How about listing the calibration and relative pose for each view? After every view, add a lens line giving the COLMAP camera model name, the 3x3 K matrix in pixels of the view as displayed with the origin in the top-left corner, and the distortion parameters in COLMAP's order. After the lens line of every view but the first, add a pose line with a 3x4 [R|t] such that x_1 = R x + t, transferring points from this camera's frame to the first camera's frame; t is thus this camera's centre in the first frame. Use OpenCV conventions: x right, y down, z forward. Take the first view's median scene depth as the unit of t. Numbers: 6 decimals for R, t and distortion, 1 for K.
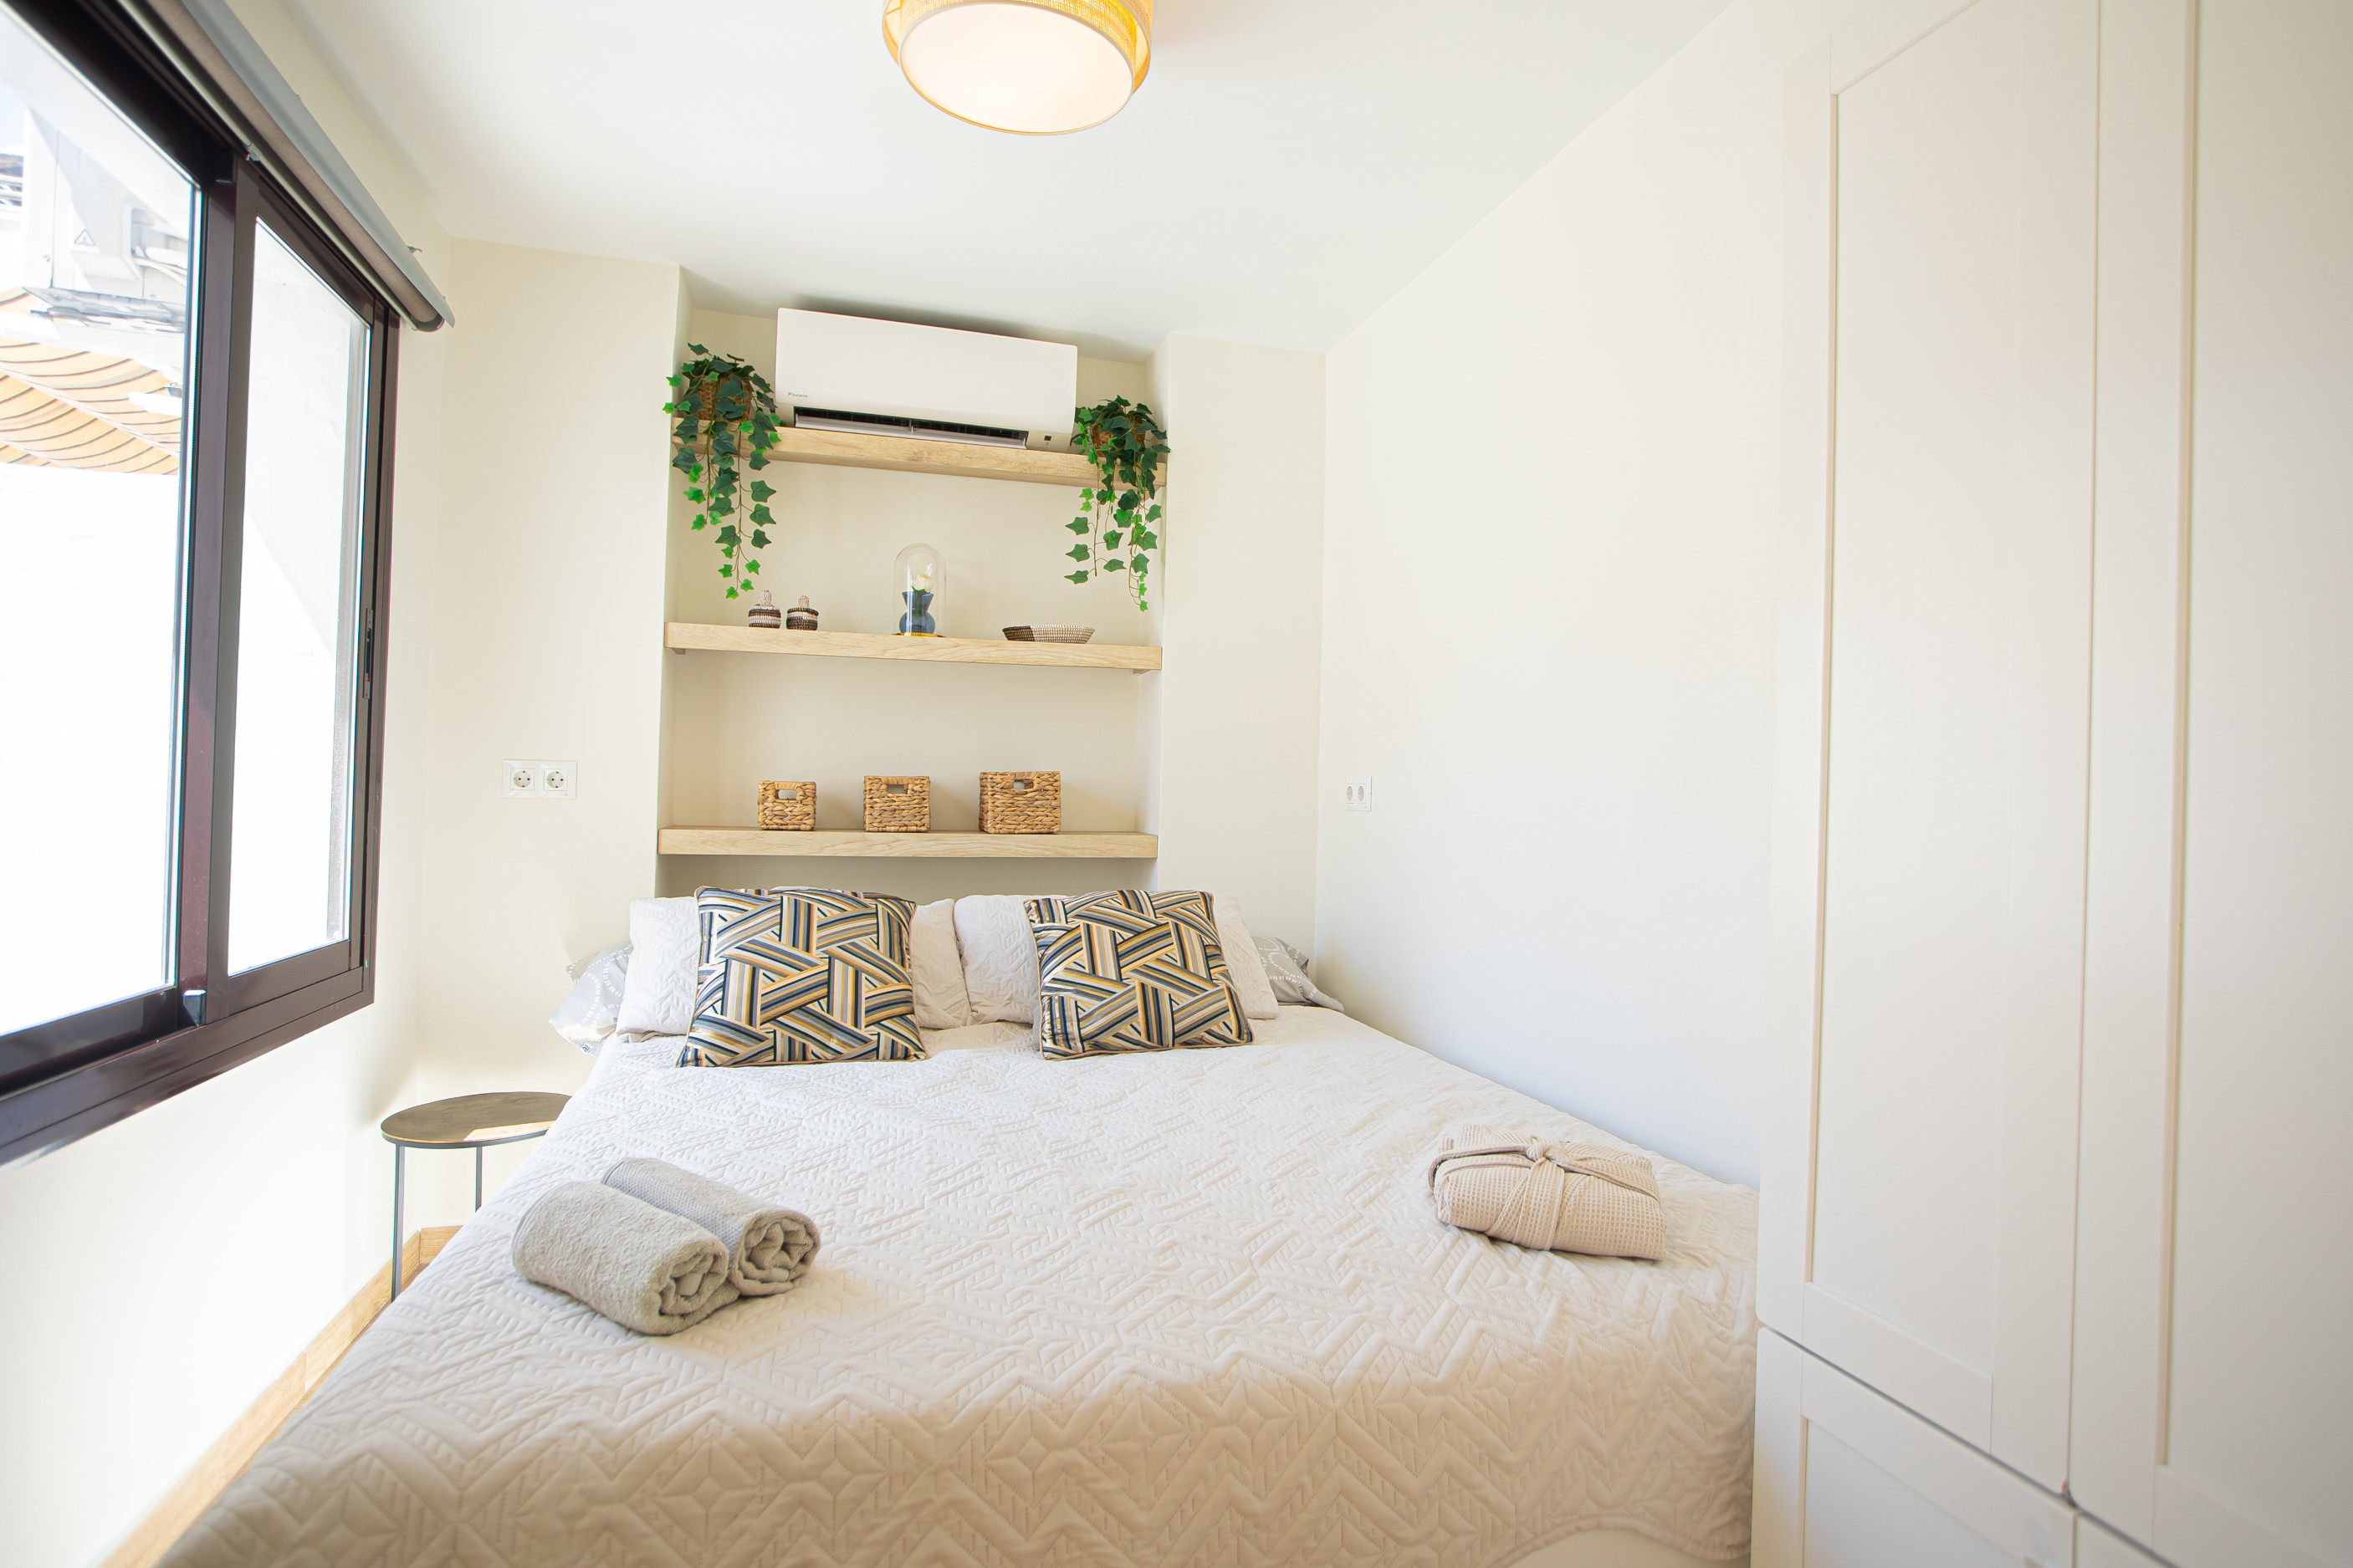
lens RADIAL K [[1260.4, 0, 1203.4], [0, 1260.4, 777.6], [0, 0, 1]] dist [-0.069342, 0.047079]
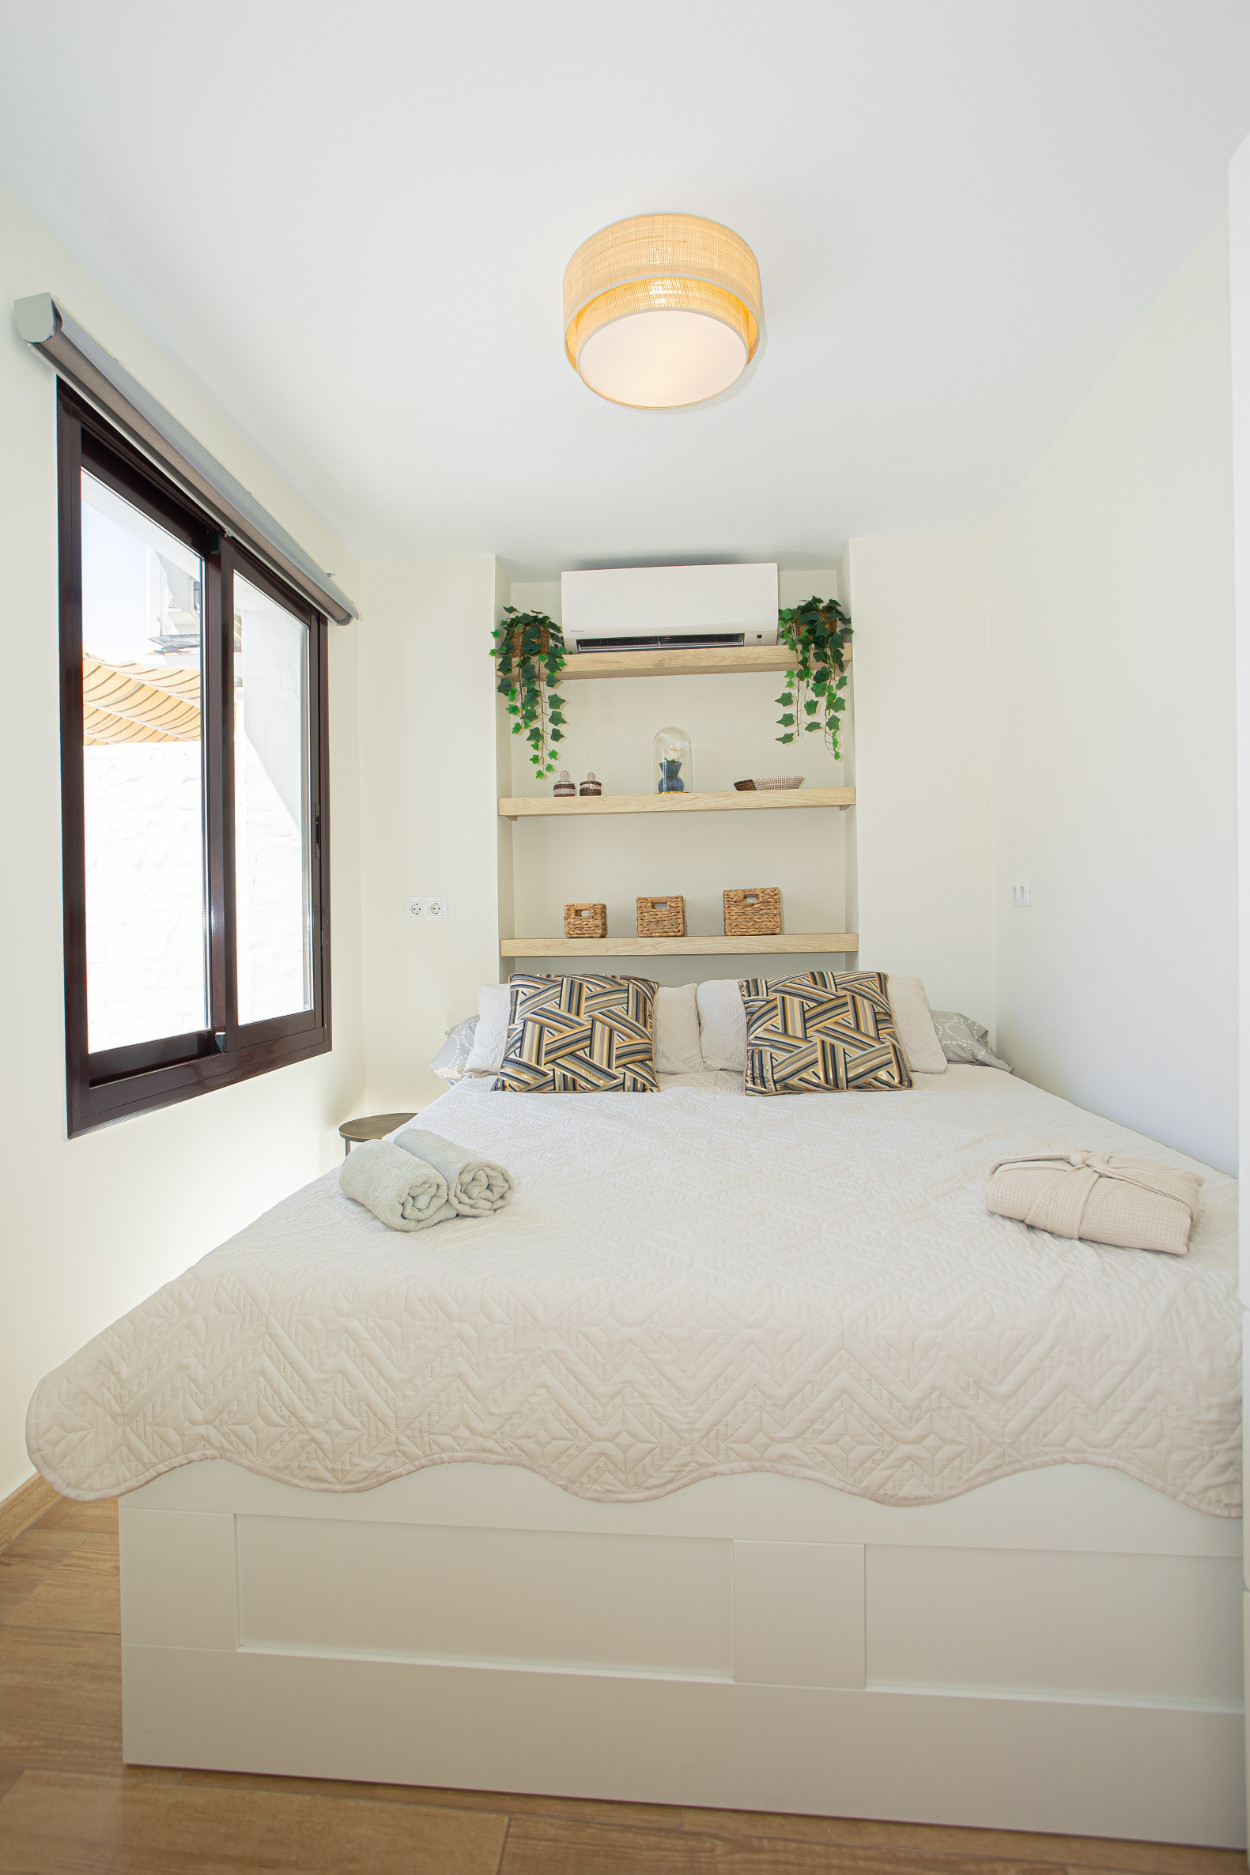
lens RADIAL K [[963.9, 0, 591.7], [0, 963.9, 931.3], [0, 0, 1]] dist [-0.064989, 0.039549]
pose [[0.917966, -0.036471, -0.394978, 0.136757], [0.040665, 0.999170, 0.002249, 0.041257], [0.394569, -0.018126, 0.918688, -0.003172]]
